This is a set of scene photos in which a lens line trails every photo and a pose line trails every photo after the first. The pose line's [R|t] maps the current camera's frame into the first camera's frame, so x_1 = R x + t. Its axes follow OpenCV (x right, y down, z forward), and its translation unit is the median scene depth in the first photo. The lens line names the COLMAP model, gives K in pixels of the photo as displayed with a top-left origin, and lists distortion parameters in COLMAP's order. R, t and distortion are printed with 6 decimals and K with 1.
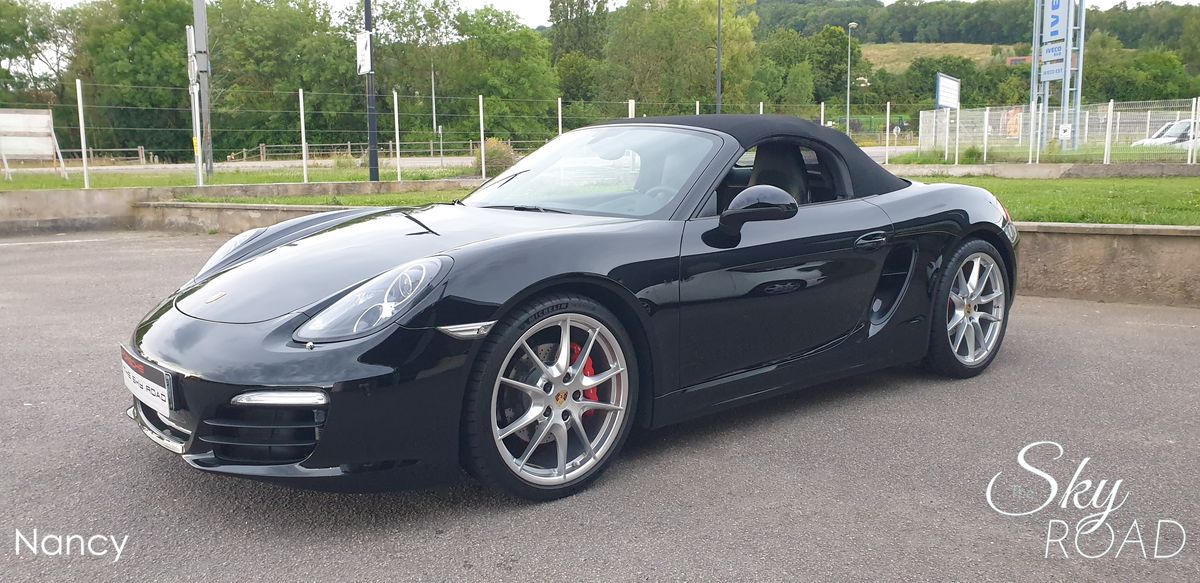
lens RADIAL K [[896.0, 0, 600.0], [0, 896.0, 291.5], [0, 0, 1]] dist [0.024592, -0.000143]
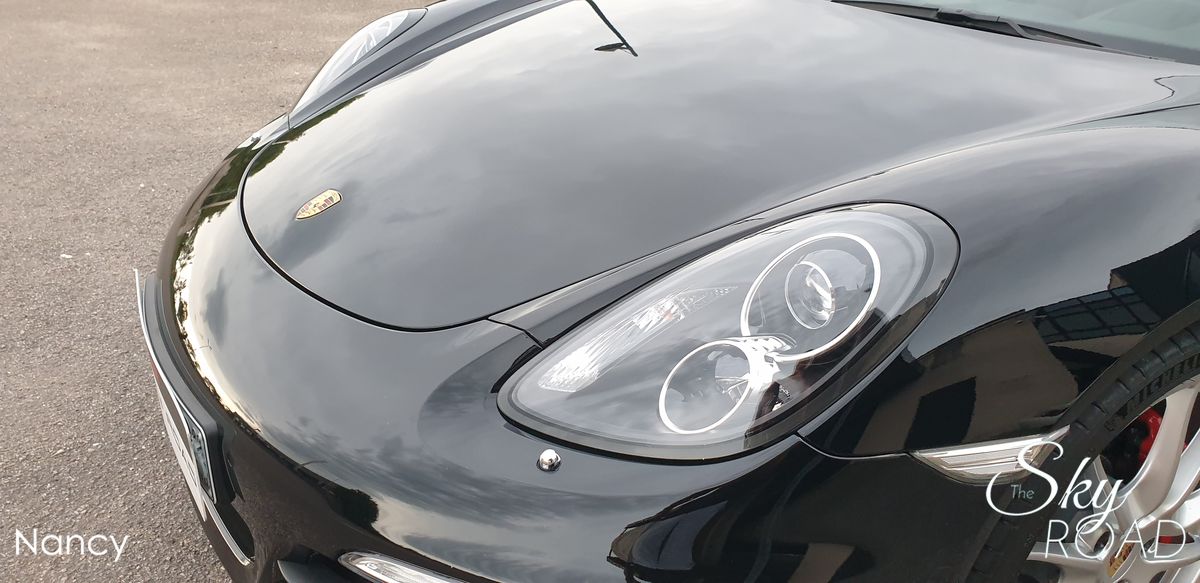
lens RADIAL K [[896.0, 0, 600.0], [0, 896.0, 291.5], [0, 0, 1]] dist [0.024592, -0.000143]
pose [[0.985201, 0.117518, -0.124775, -0.130126], [-0.077941, 0.955498, 0.284516, -0.051000], [0.152658, -0.270580, 0.950517, 0.334271]]
